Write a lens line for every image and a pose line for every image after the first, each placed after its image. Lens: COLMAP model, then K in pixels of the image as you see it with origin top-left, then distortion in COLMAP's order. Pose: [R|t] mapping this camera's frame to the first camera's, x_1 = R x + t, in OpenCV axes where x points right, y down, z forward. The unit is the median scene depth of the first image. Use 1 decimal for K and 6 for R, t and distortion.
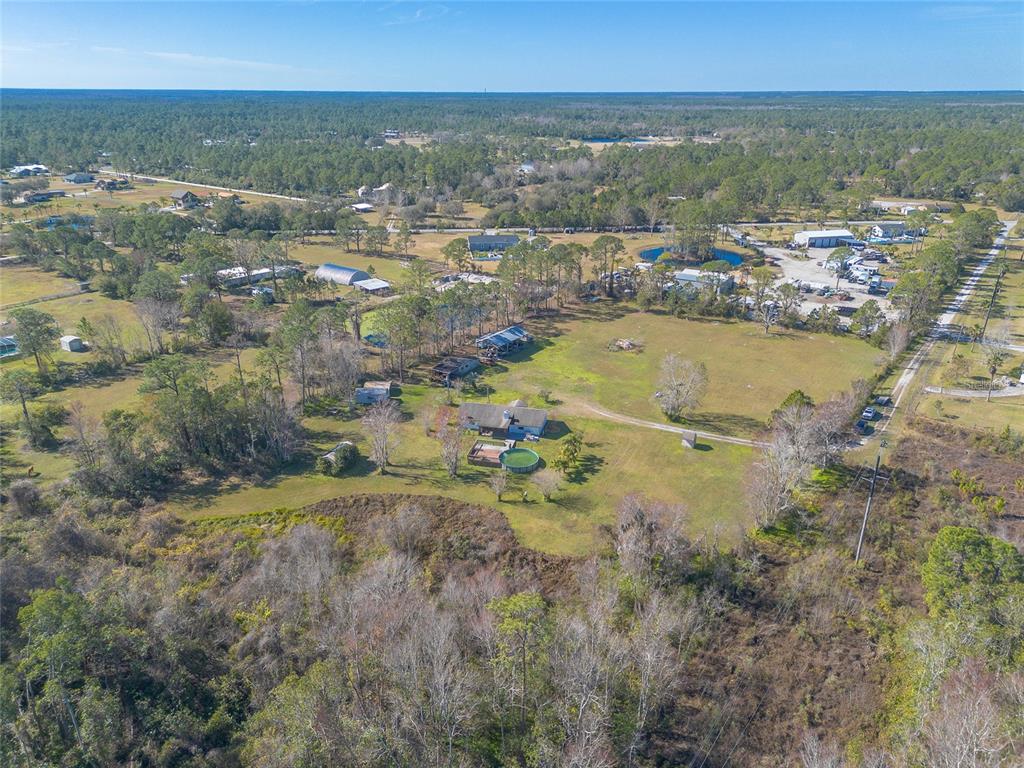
lens RADIAL K [[733.9, 0, 511.2], [0, 733.9, 381.9], [0, 0, 1]] dist [0.052799, -0.042830]
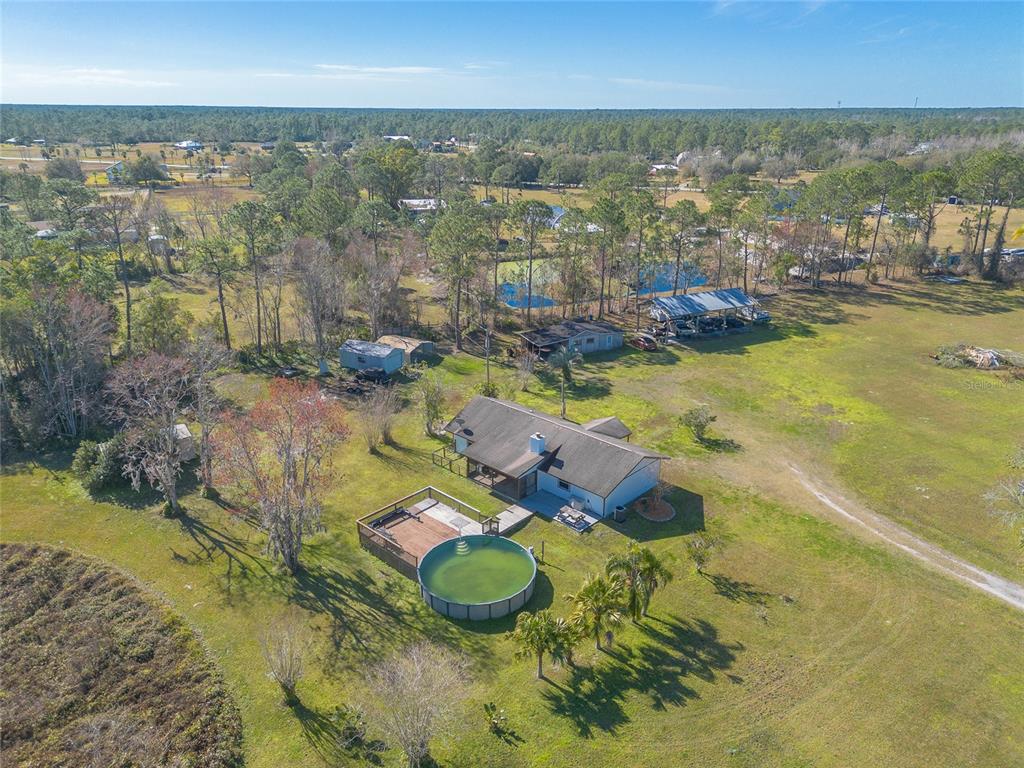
lens RADIAL K [[733.9, 0, 499.3], [0, 733.9, 378.9], [0, 0, 1]] dist [0.052799, -0.042830]
pose [[0.867281, 0.170520, -0.467704, 0.137464], [-0.181398, 0.983162, 0.022077, 0.005127], [0.463593, 0.065694, 0.883609, 0.571898]]
